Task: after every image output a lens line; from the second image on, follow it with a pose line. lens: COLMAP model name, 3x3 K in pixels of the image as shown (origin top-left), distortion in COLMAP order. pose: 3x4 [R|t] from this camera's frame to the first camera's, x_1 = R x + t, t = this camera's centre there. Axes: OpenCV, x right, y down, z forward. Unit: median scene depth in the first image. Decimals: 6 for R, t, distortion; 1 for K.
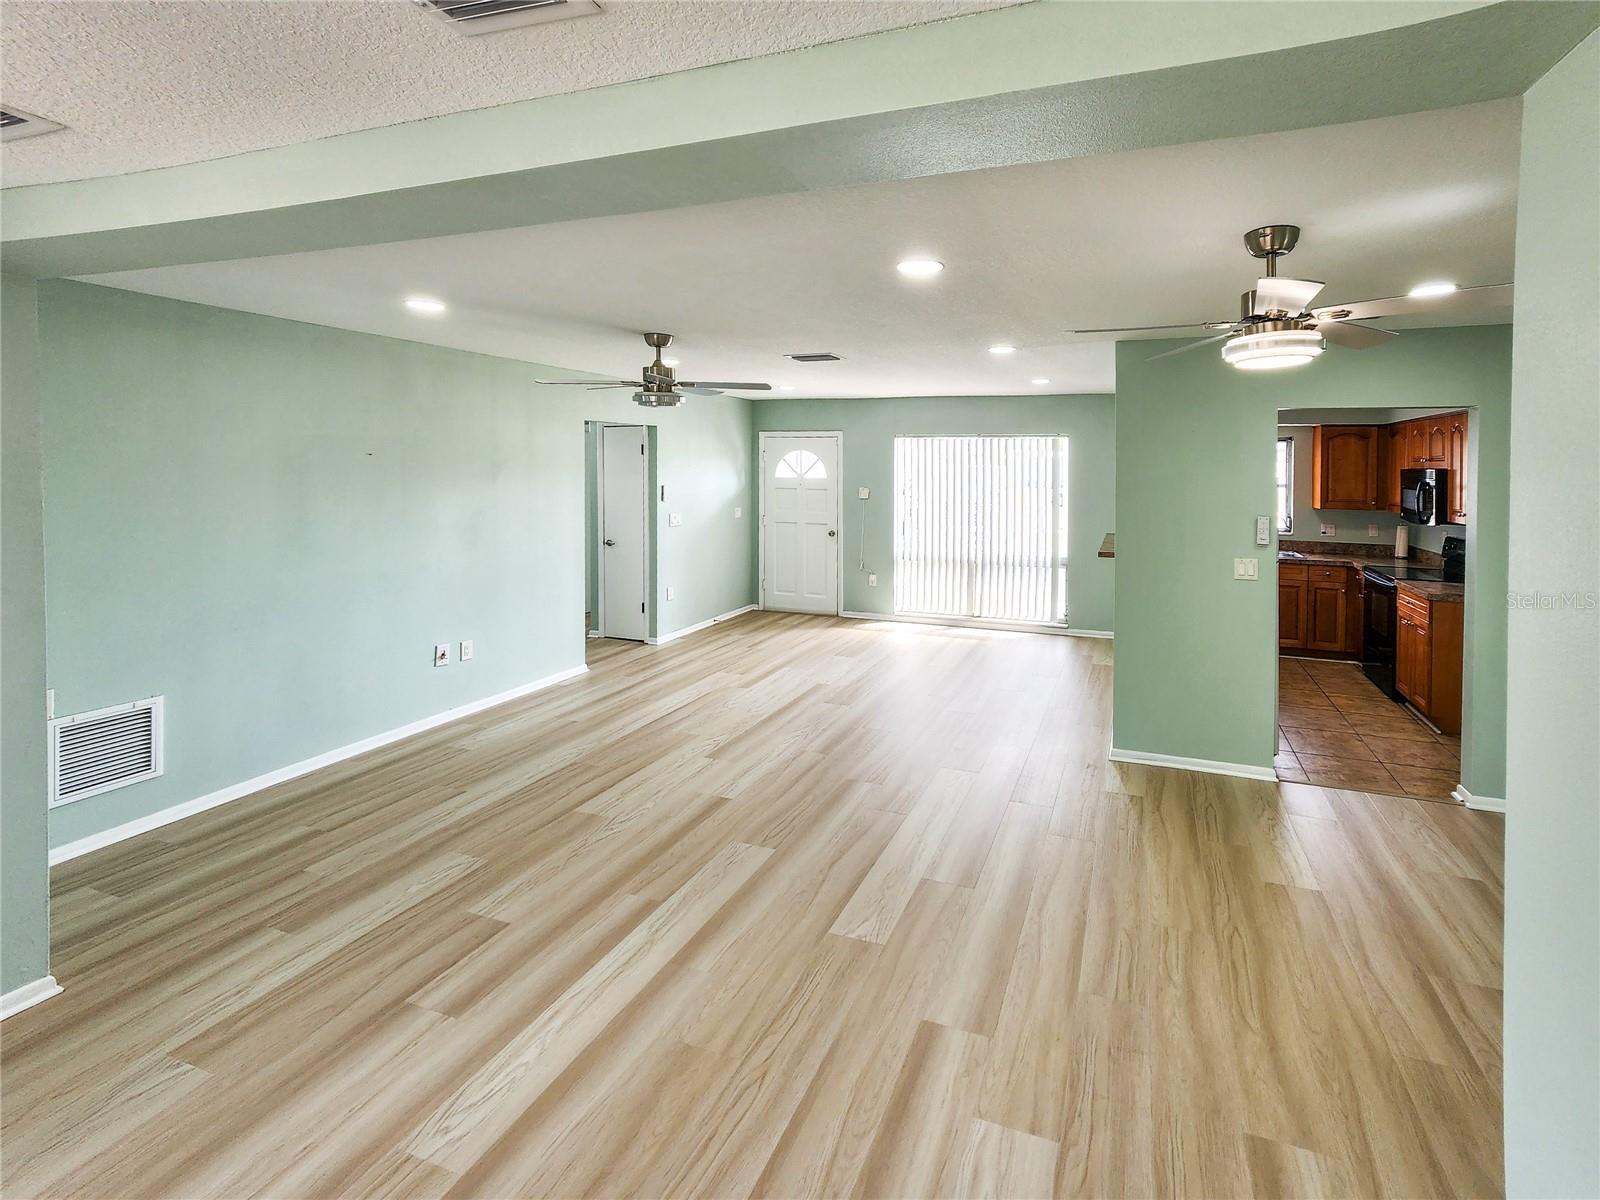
lens RADIAL K [[686.7, 0, 916.6], [0, 686.7, 476.0], [0, 0, 1]] dist [-0.000056, 0.000274]
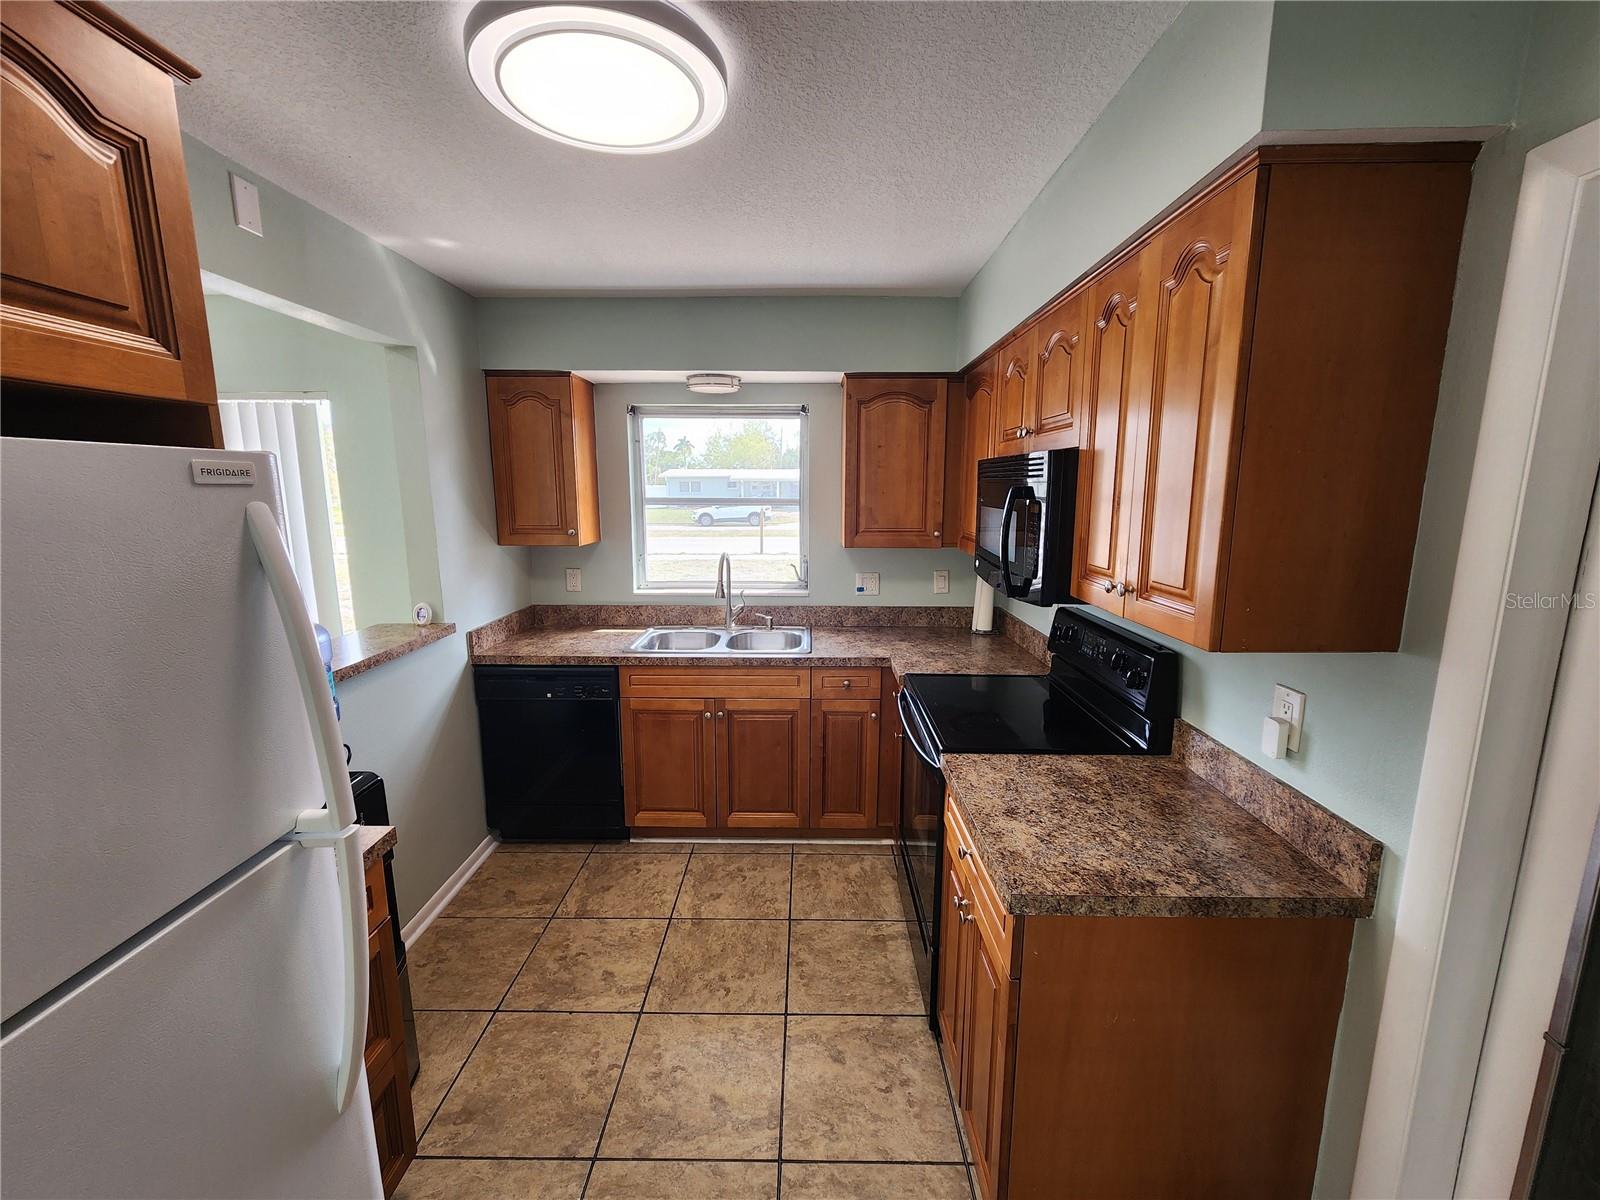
lens RADIAL K [[648.5, 0, 795.8], [0, 648.5, 602.1], [0, 0, 1]] dist [0.000939, 0.000032]
pose [[0.956158, -0.062018, 0.286208, 0.434503], [0.014847, 0.986328, 0.164126, 0.009434], [-0.292474, -0.152681, 0.944006, 0.582733]]
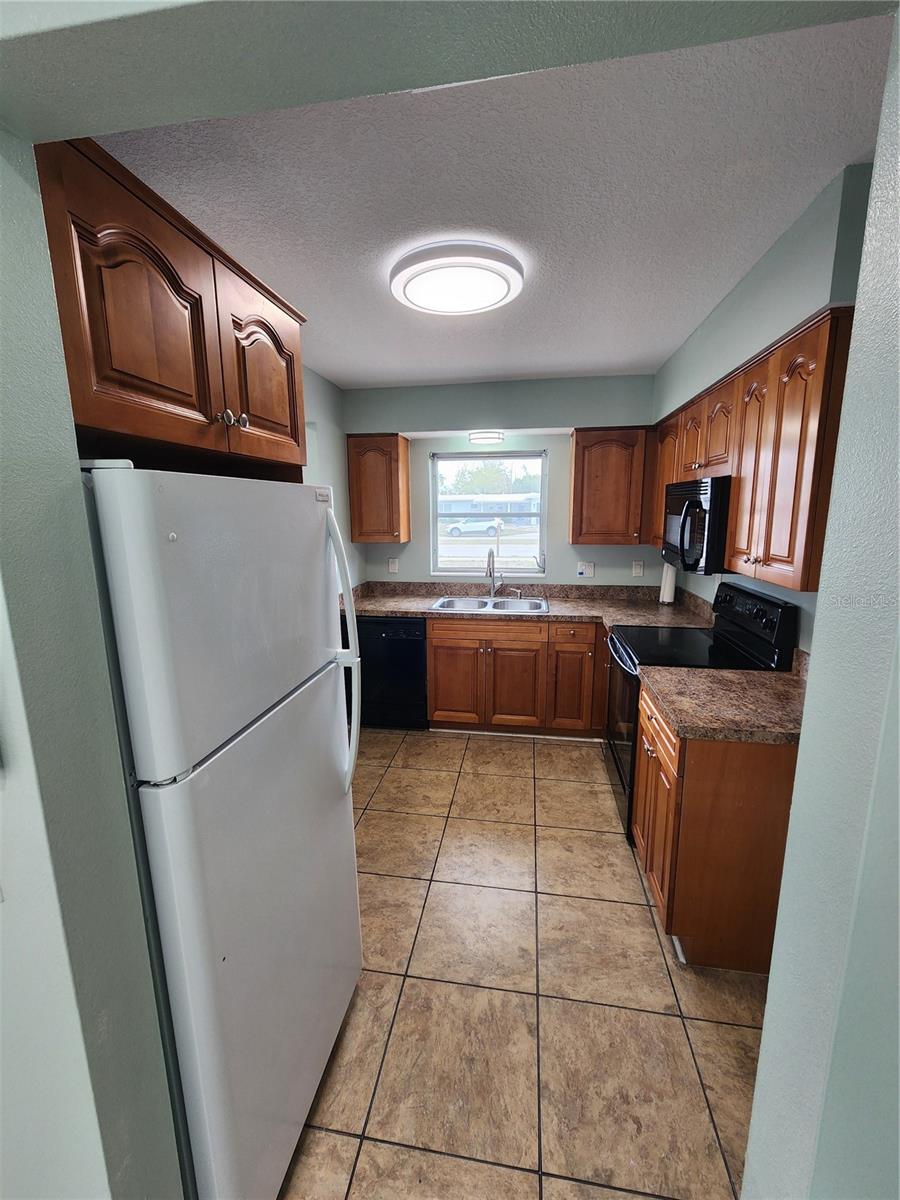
lens RADIAL K [[486.4, 0, 450.0], [0, 486.4, 600.0], [0, 0, 1]] dist [0.000939, 0.000032]
pose [[0.988038, -0.049279, 0.146126, 0.391030], [0.023543, 0.984663, 0.172874, 0.013273], [-0.152403, -0.167366, 0.974044, 0.510927]]
